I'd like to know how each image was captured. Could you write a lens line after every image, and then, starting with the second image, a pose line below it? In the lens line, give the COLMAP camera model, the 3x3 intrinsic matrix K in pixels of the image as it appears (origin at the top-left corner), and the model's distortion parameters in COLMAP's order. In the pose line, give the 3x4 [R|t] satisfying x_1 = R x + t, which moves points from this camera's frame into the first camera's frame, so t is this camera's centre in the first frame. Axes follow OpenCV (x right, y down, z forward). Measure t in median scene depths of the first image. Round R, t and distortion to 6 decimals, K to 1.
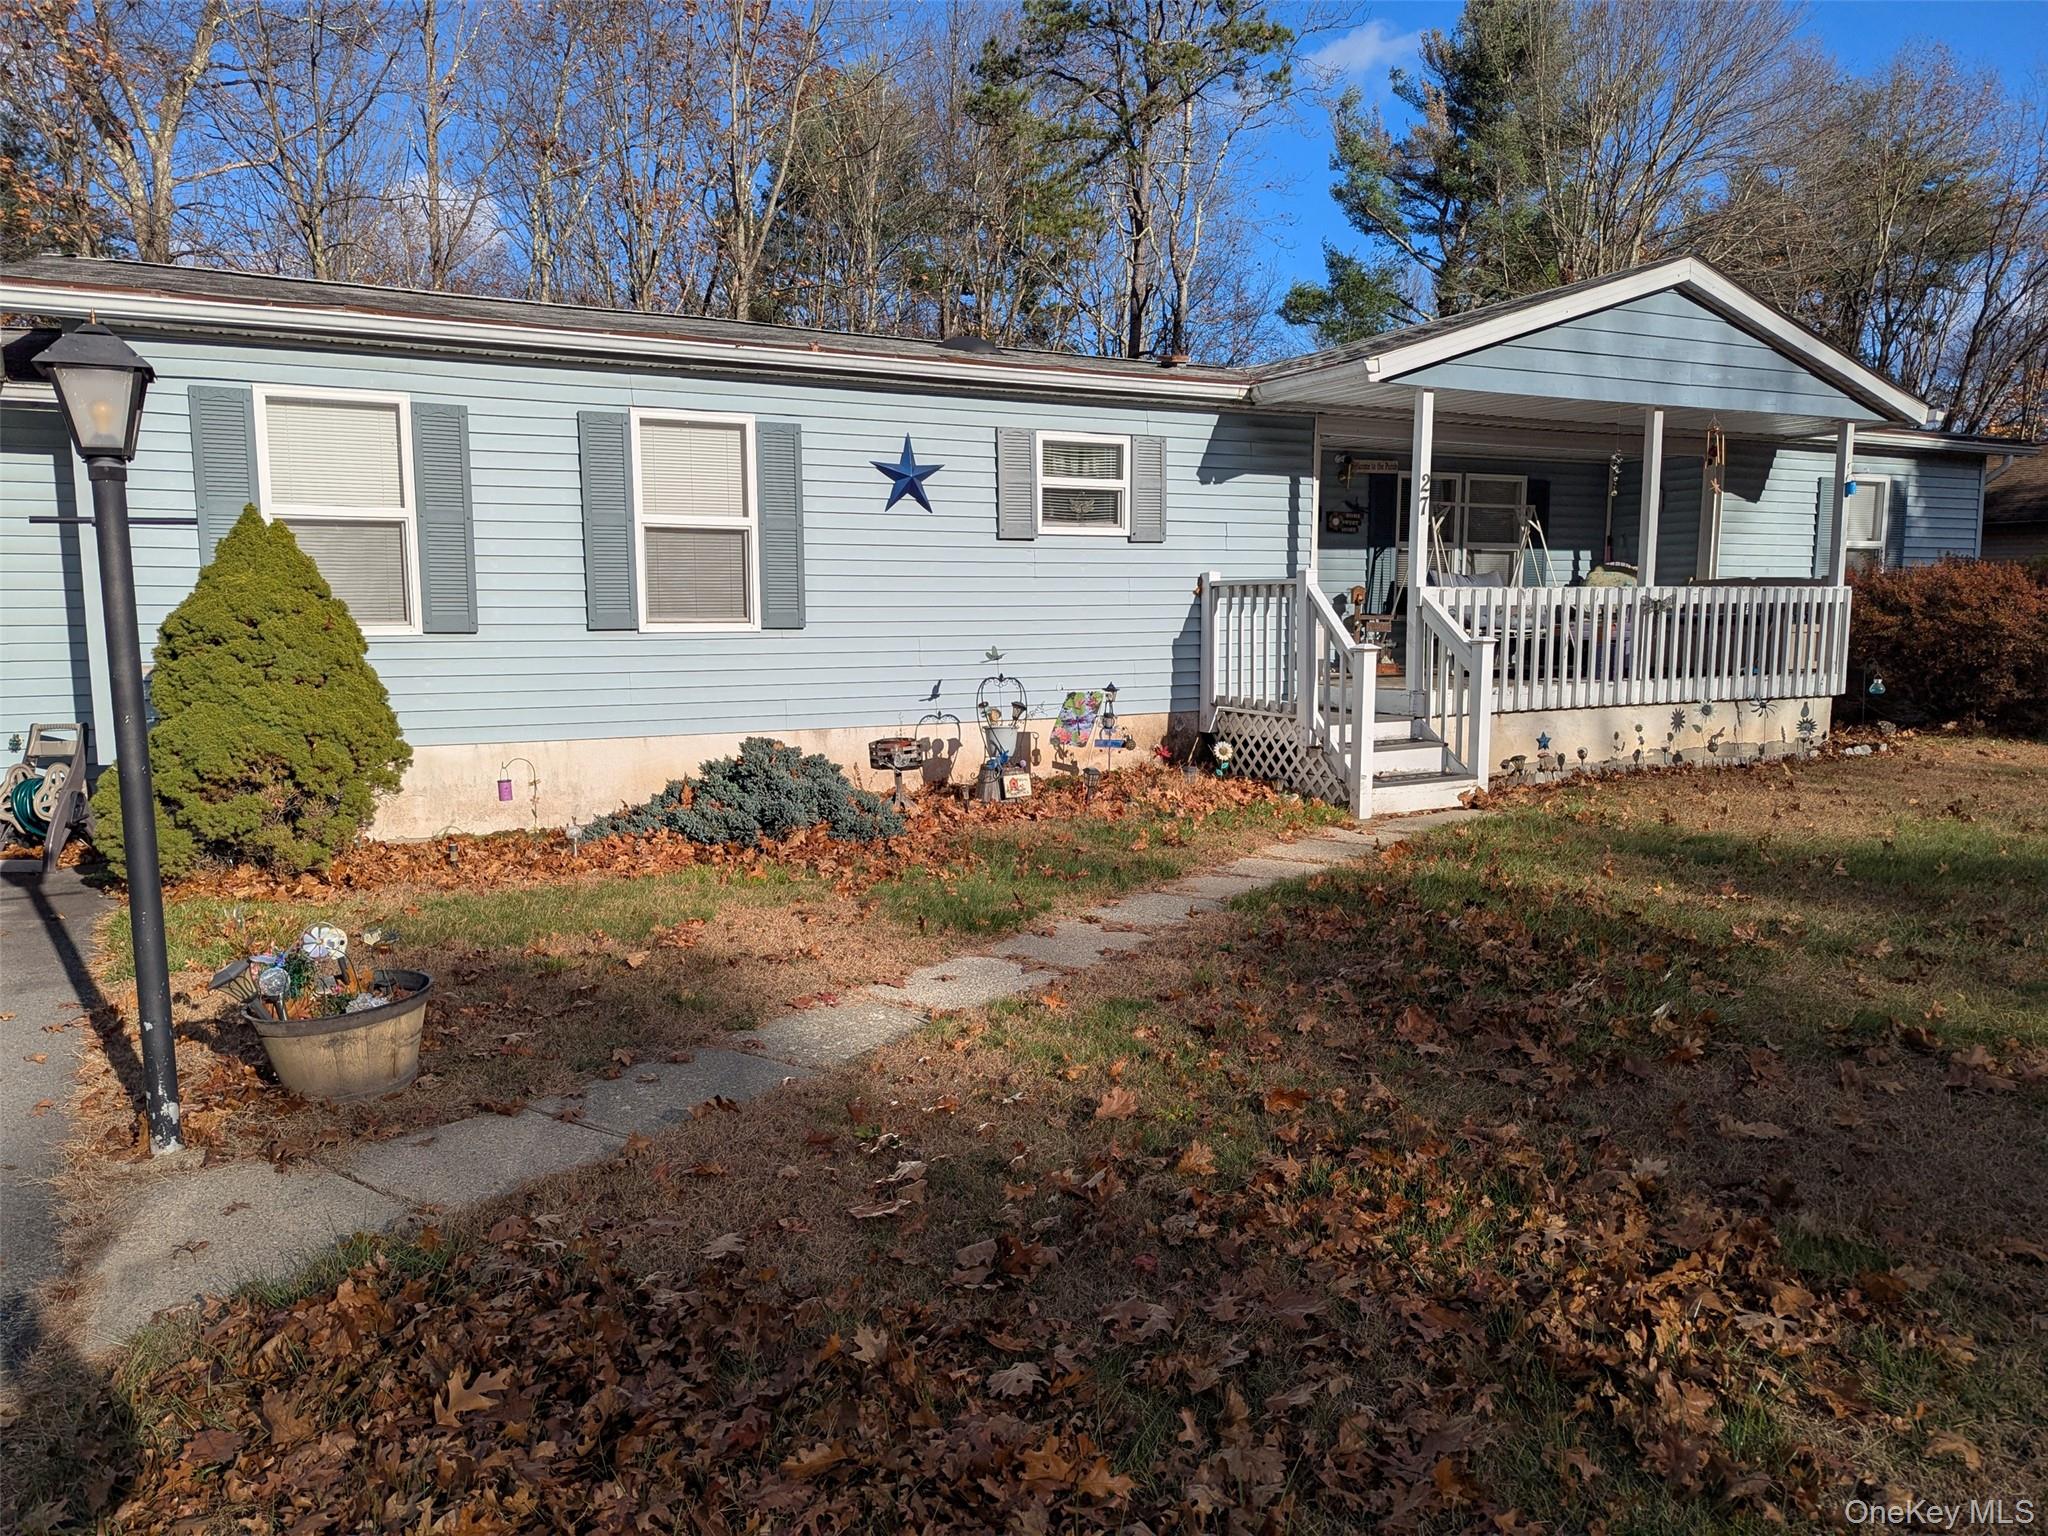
lens RADIAL K [[1455.2, 0, 1022.3], [0, 1455.2, 781.3], [0, 0, 1]] dist [-0.000941, -0.006737]
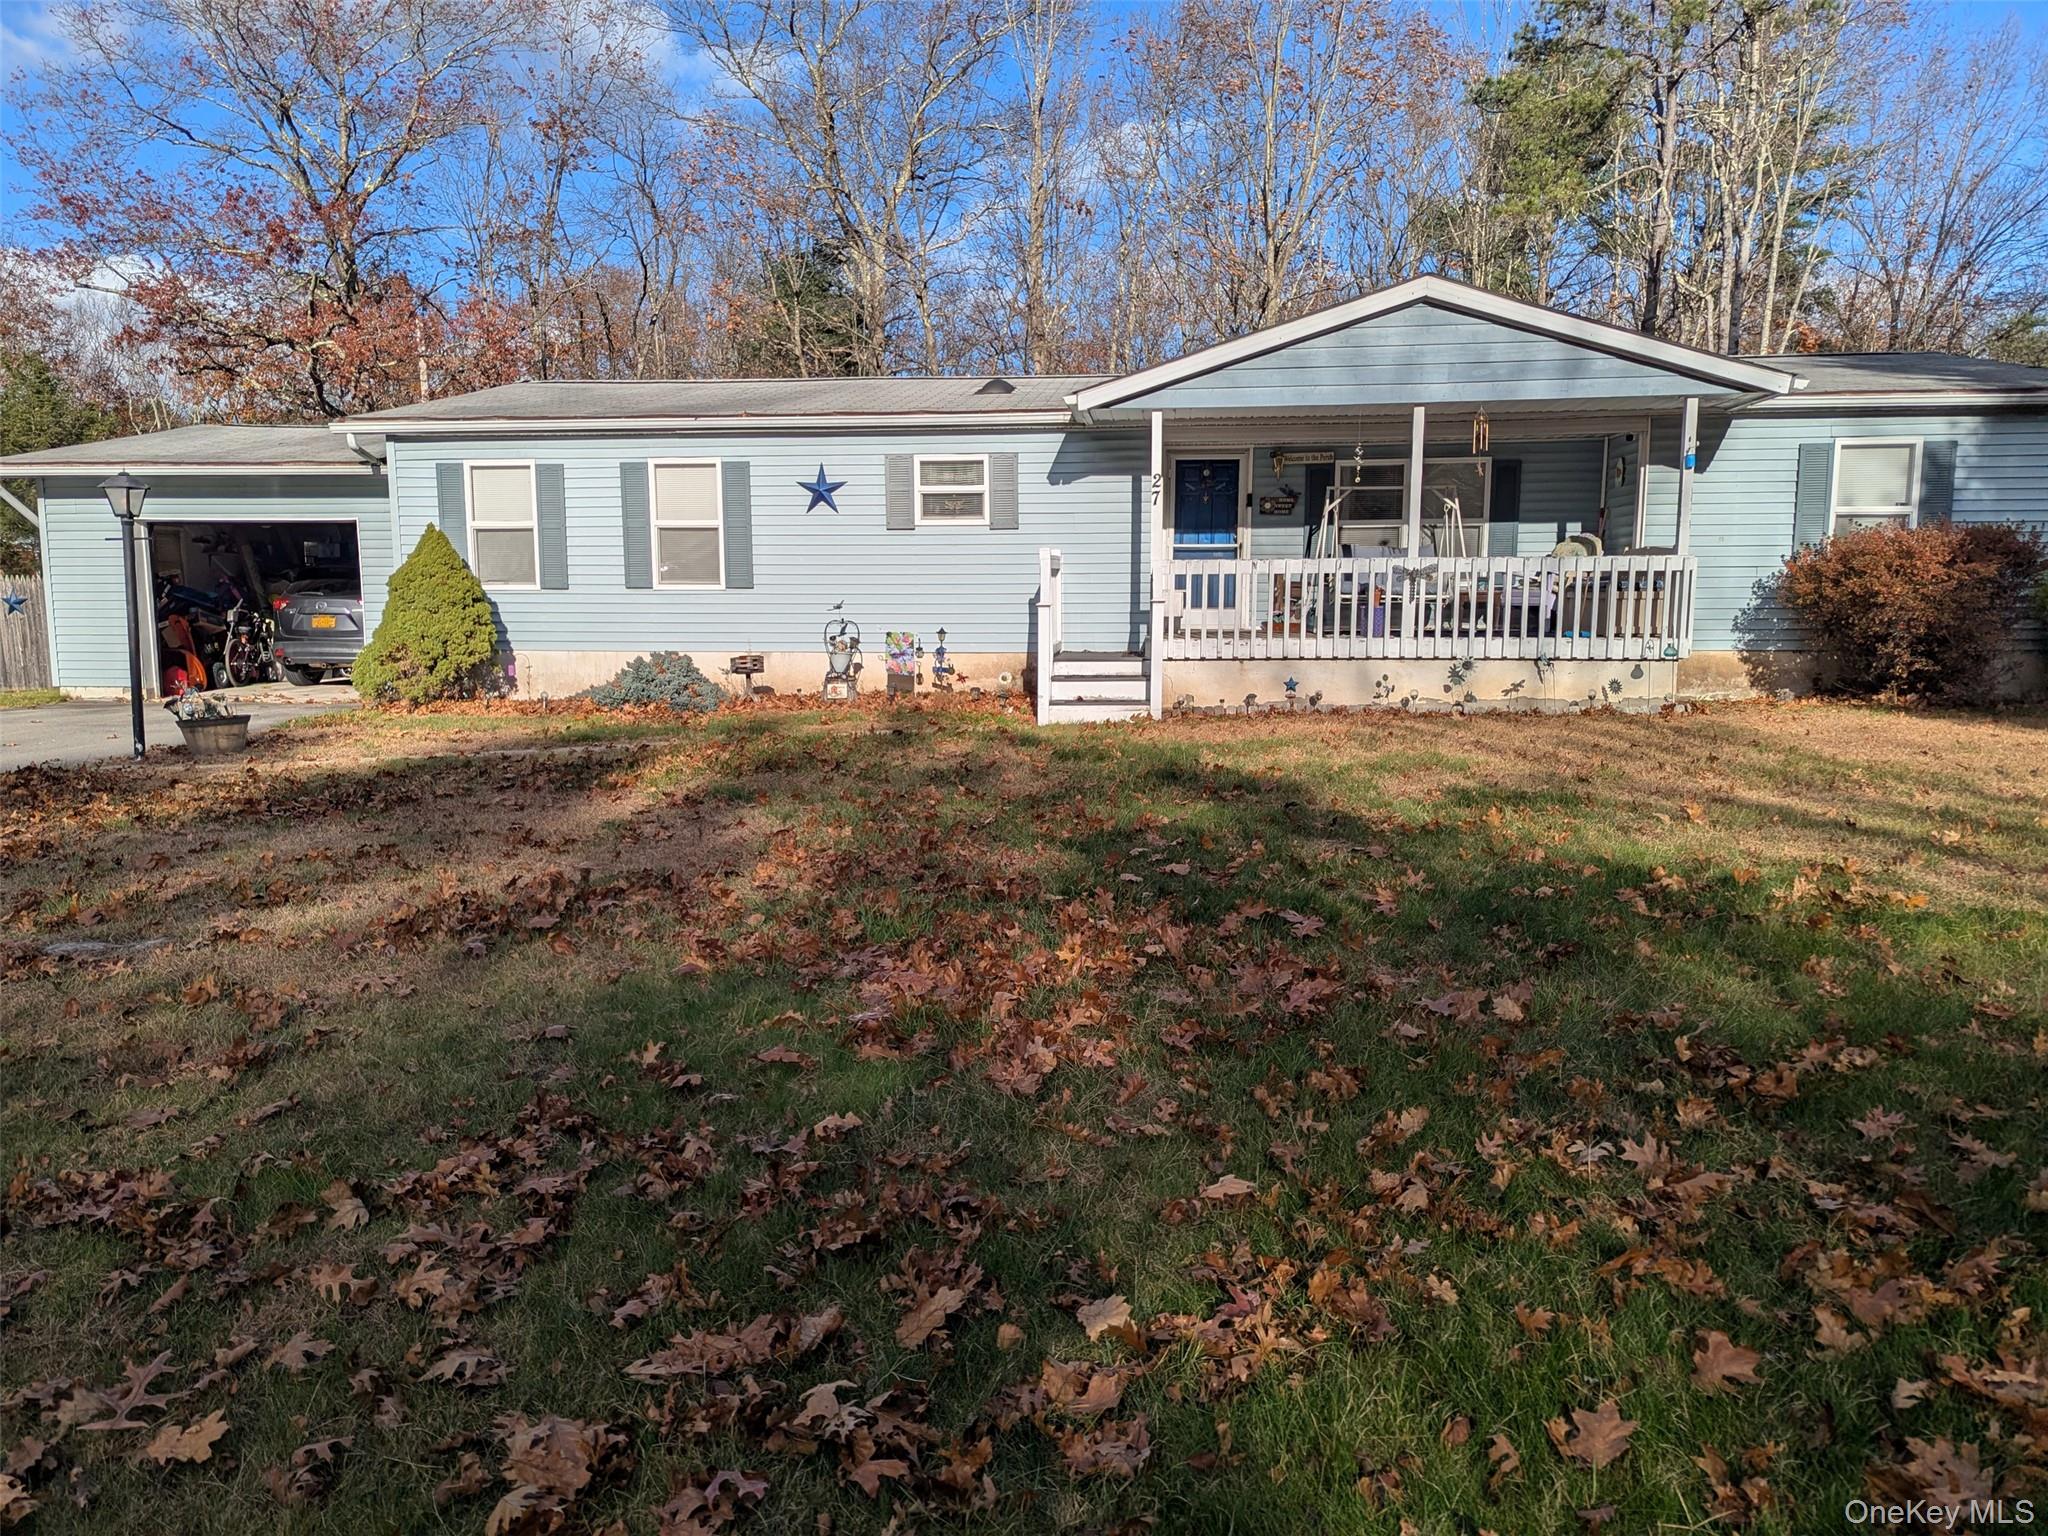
lens RADIAL K [[1455.2, 0, 1028.0], [0, 1455.2, 761.6], [0, 0, 1]] dist [-0.000941, -0.006737]
pose [[0.832599, 0.068643, -0.549606, 0.929127], [-0.067328, 0.997475, 0.022586, 0.026380], [0.549769, 0.018199, 0.835119, -0.154489]]
